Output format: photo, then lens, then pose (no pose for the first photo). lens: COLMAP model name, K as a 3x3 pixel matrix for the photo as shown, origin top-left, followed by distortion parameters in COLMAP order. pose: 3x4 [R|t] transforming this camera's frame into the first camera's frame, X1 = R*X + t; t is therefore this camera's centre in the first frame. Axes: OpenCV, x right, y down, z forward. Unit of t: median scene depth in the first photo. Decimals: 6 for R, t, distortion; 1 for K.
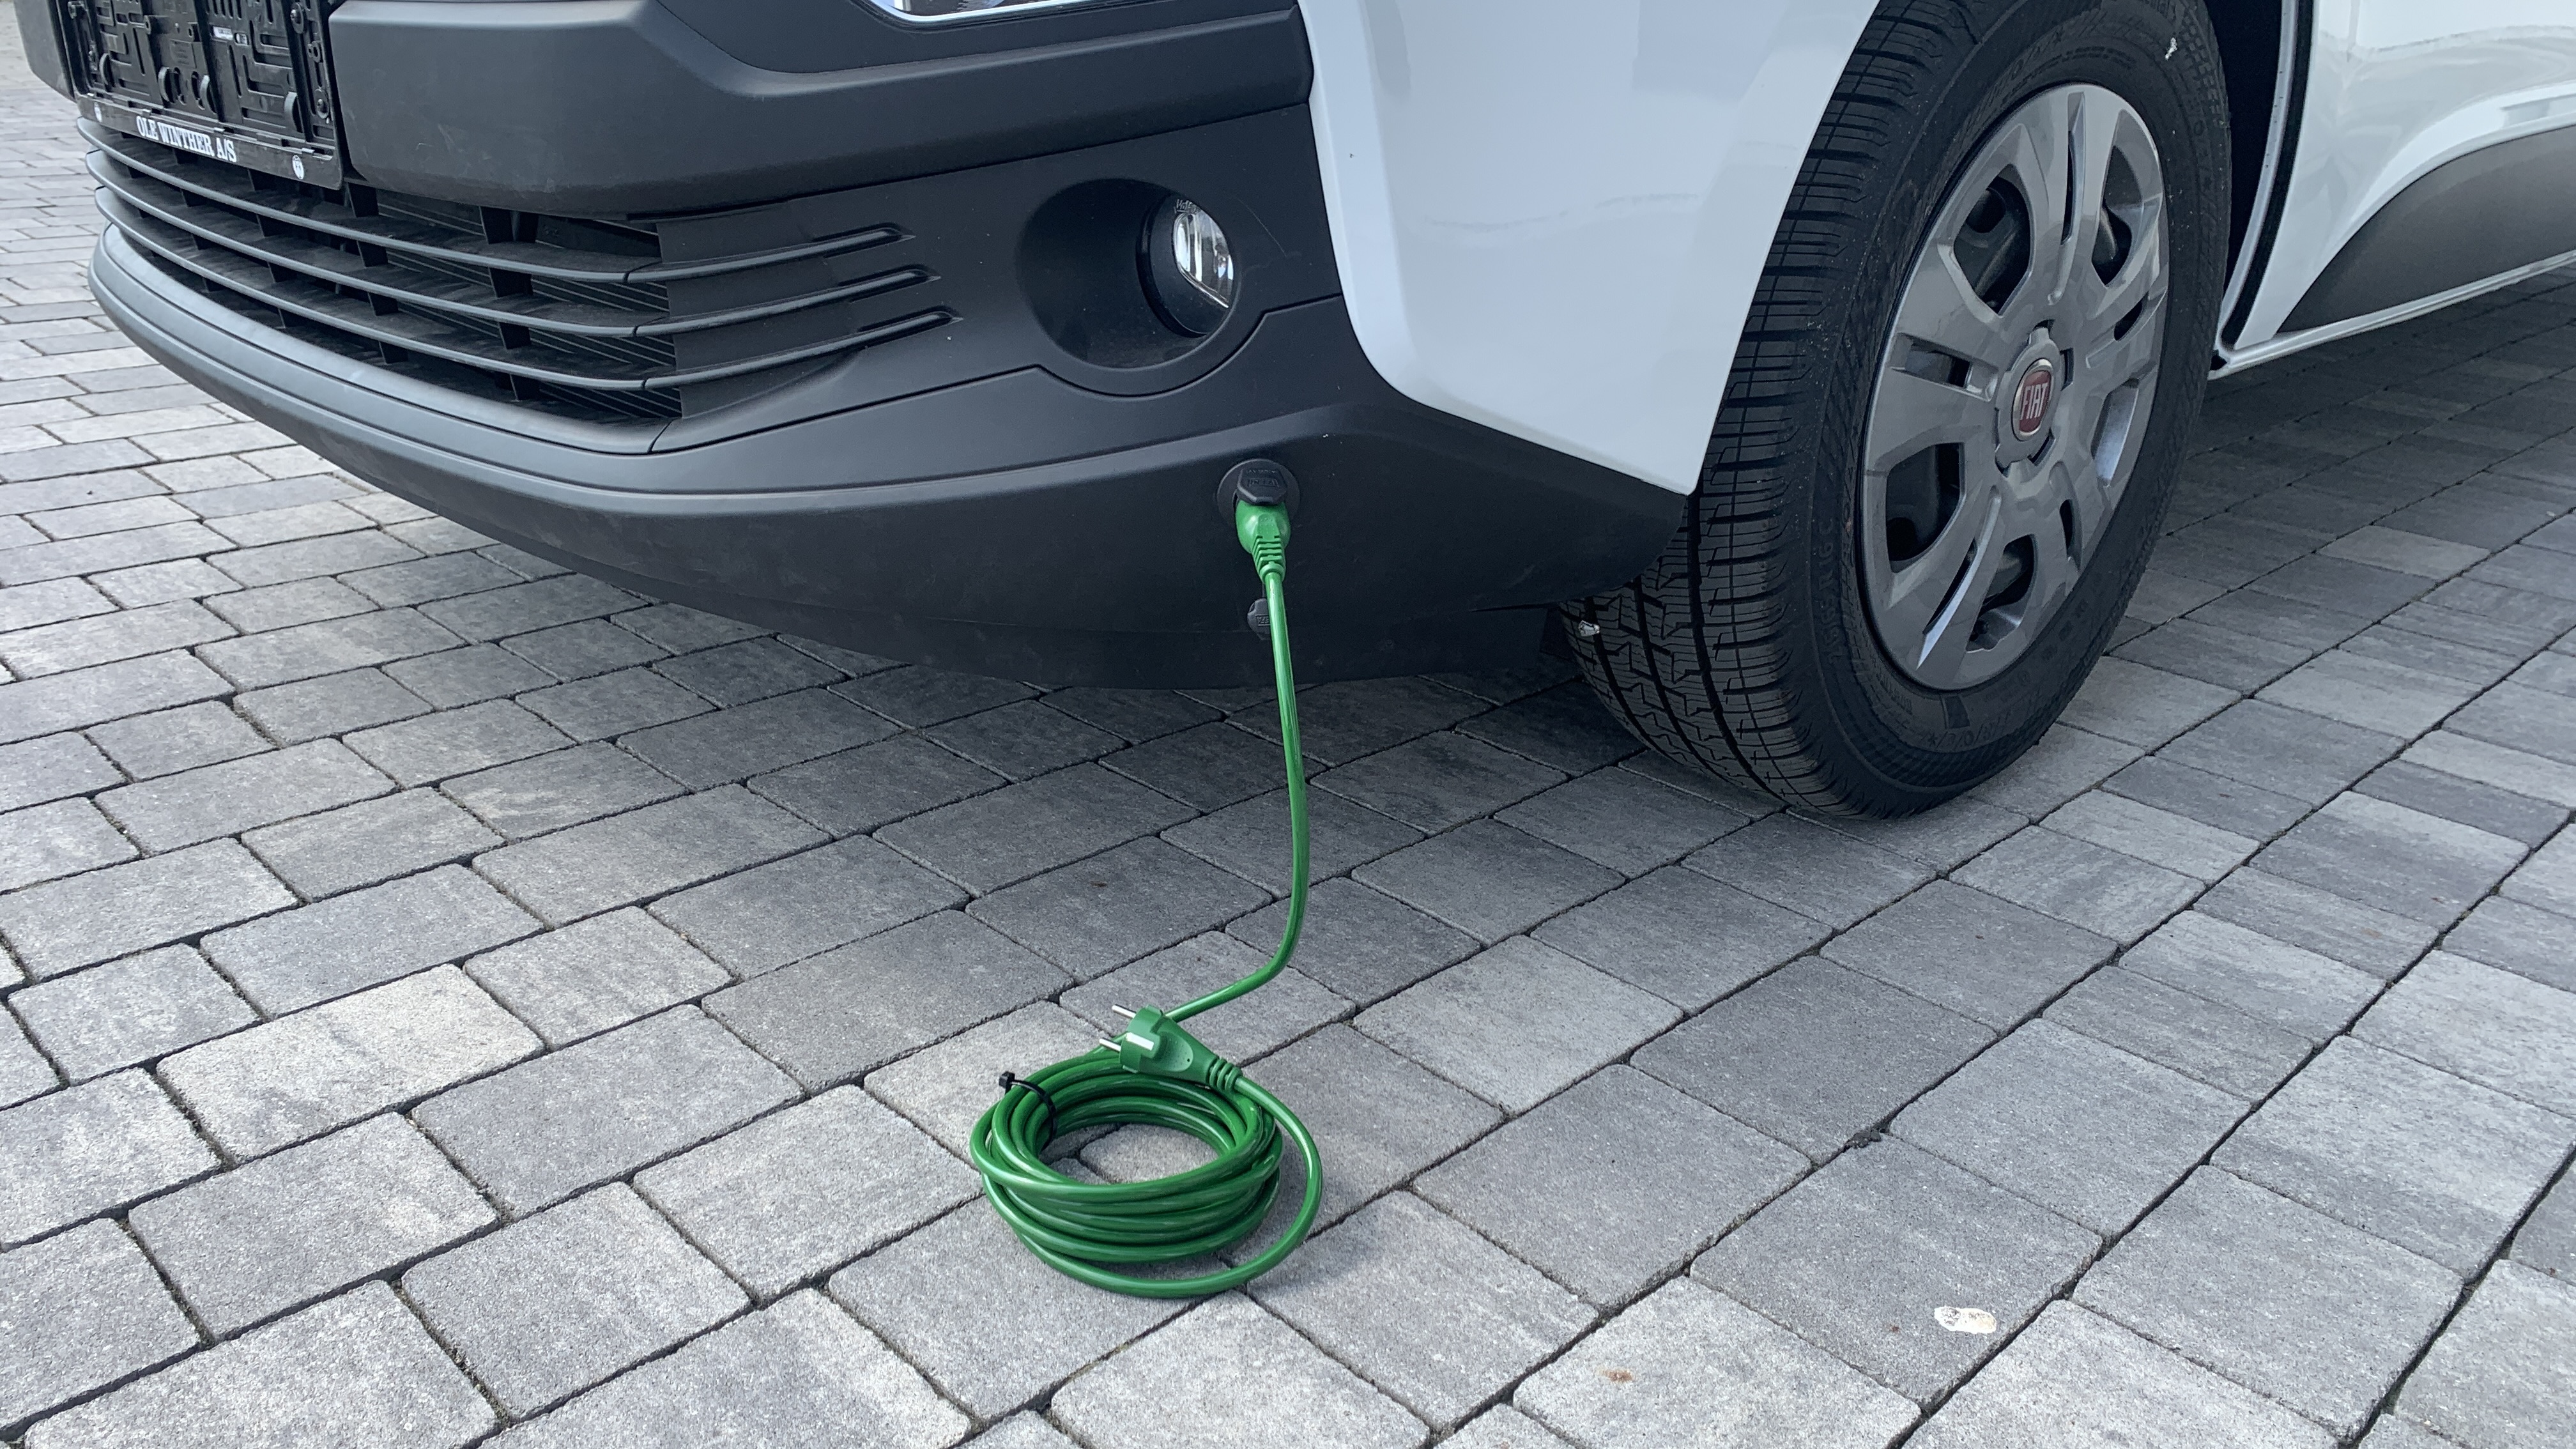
lens RADIAL K [[1963.1, 0, 1341.9], [0, 1963.1, 685.3], [0, 0, 1]] dist [0.033169, -0.039952]
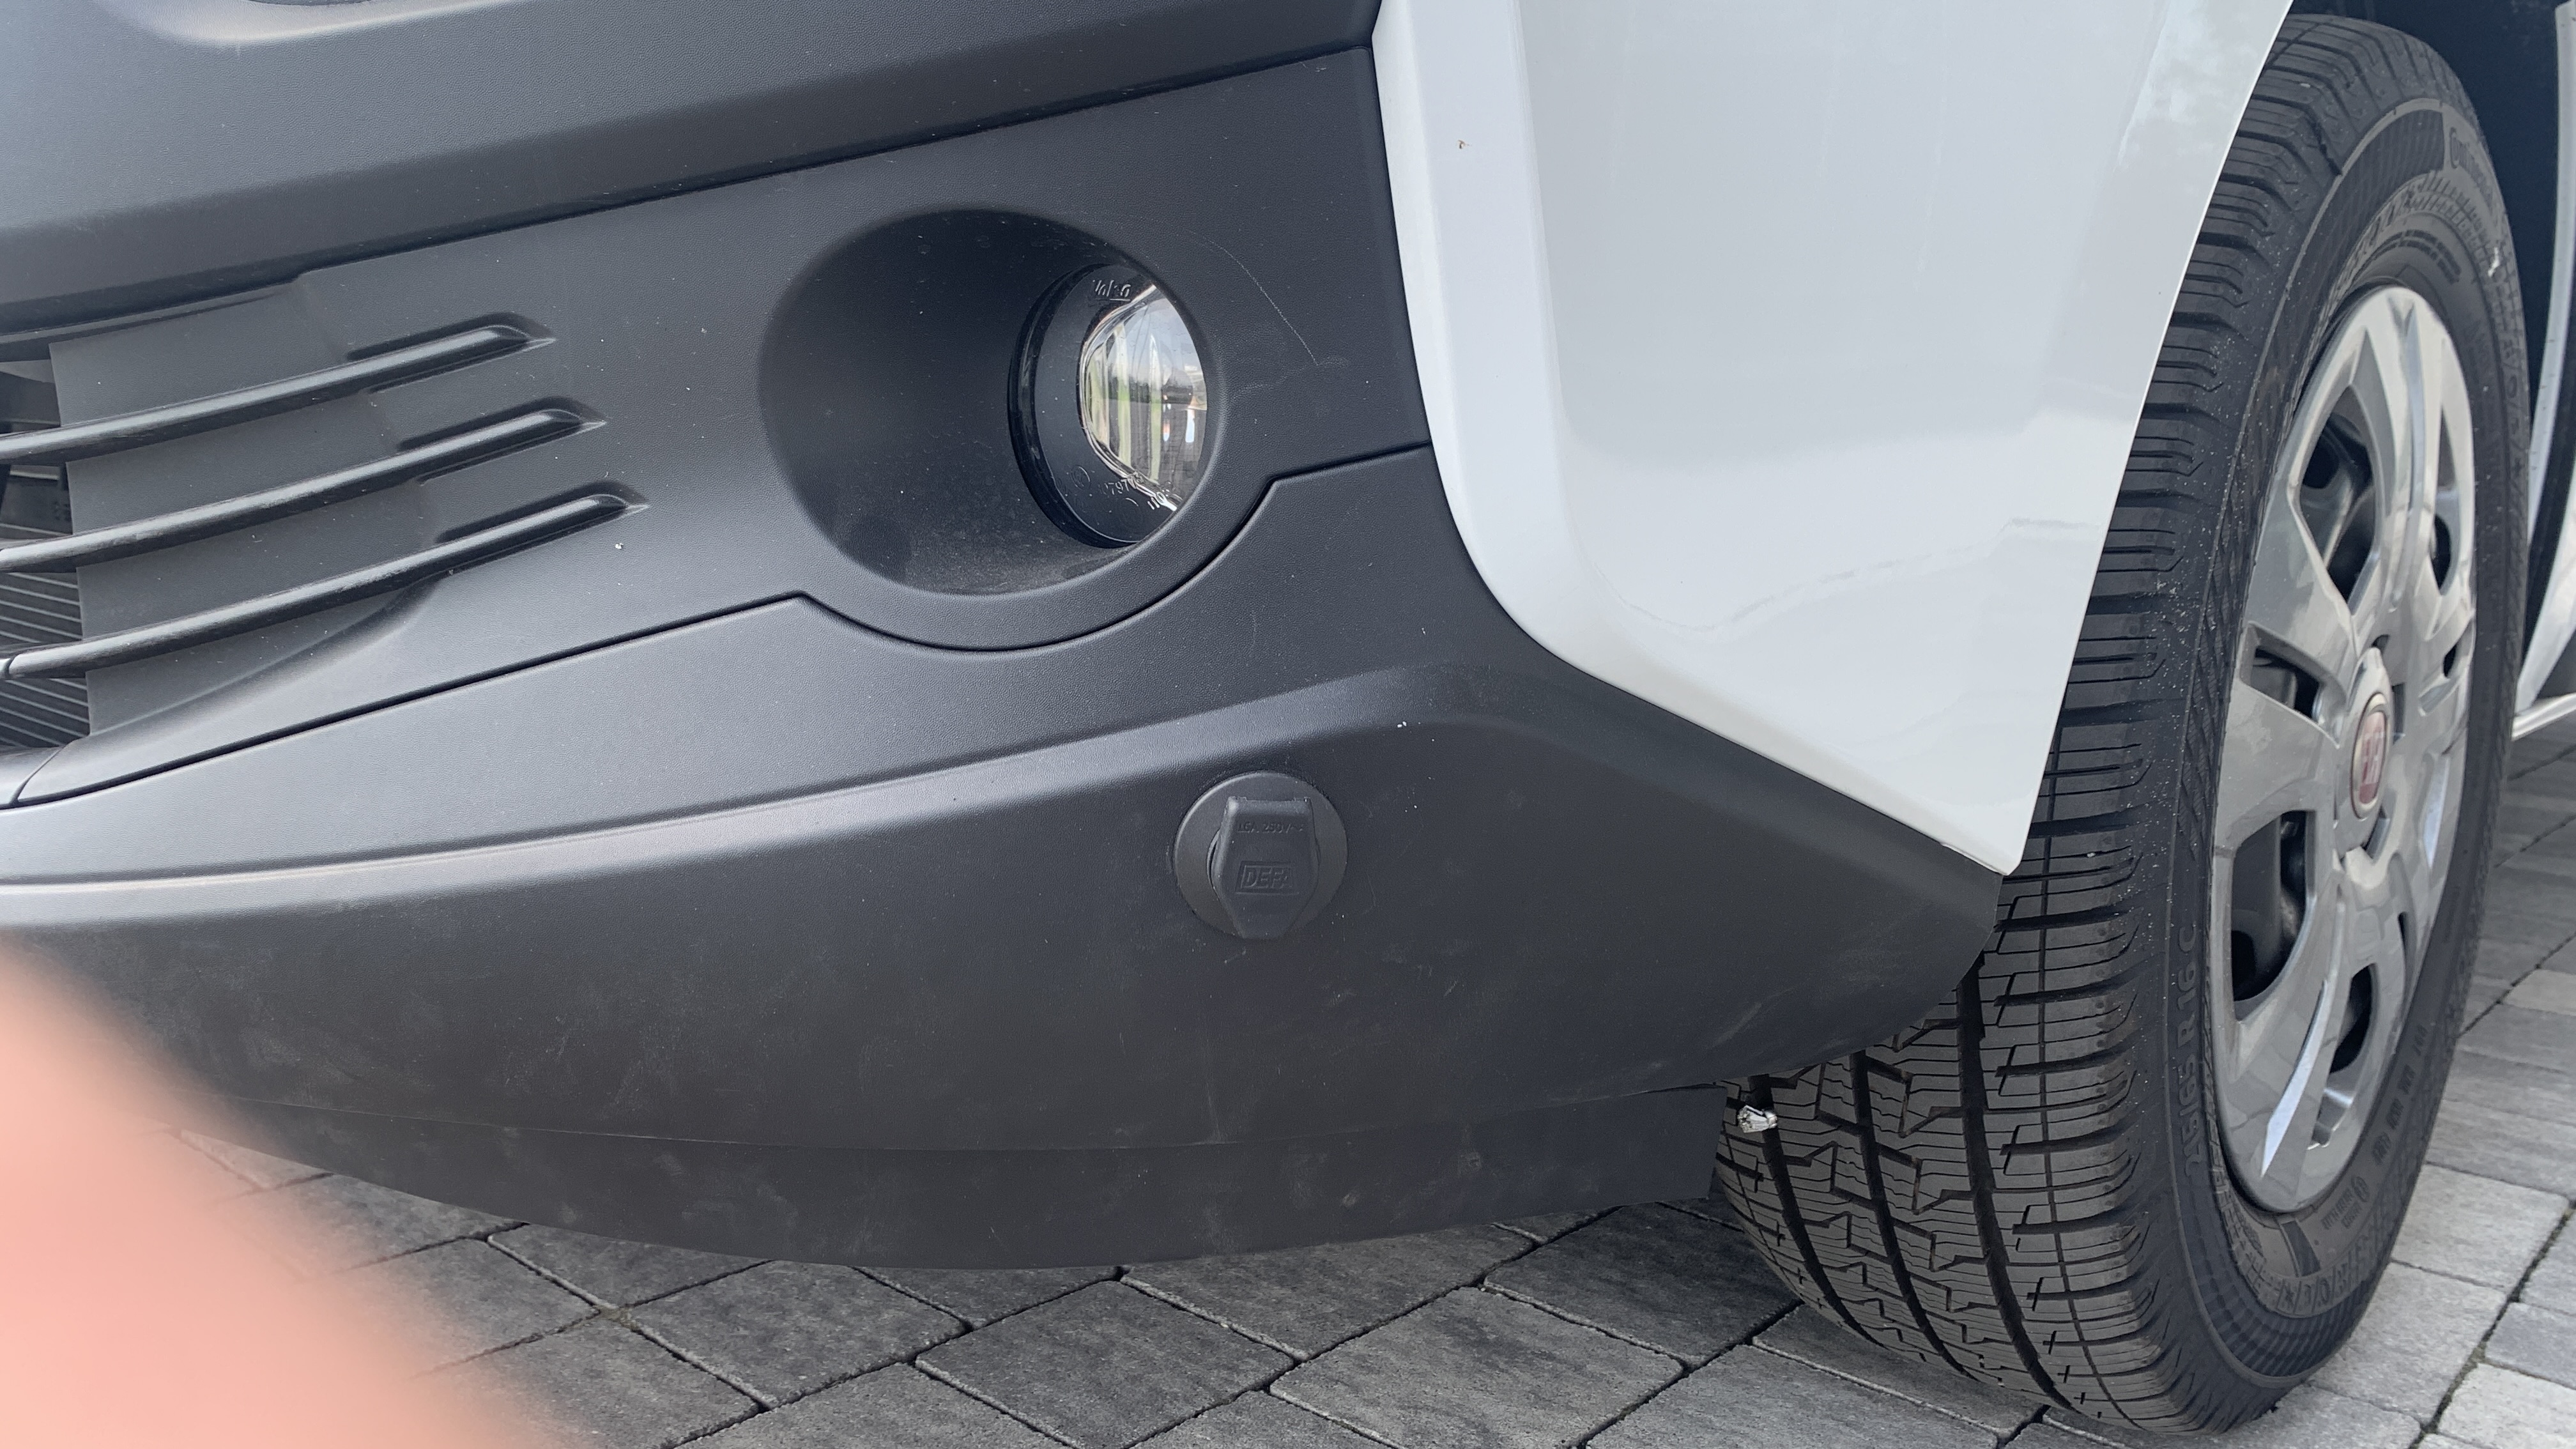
lens RADIAL K [[1963.1, 0, 1325.7], [0, 1963.1, 700.8], [0, 0, 1]] dist [0.033169, -0.039952]
pose [[0.997478, -0.004020, 0.070857, -0.046869], [0.020561, 0.971946, -0.234302, -0.016014], [-0.067927, 0.235168, 0.969578, 0.411556]]
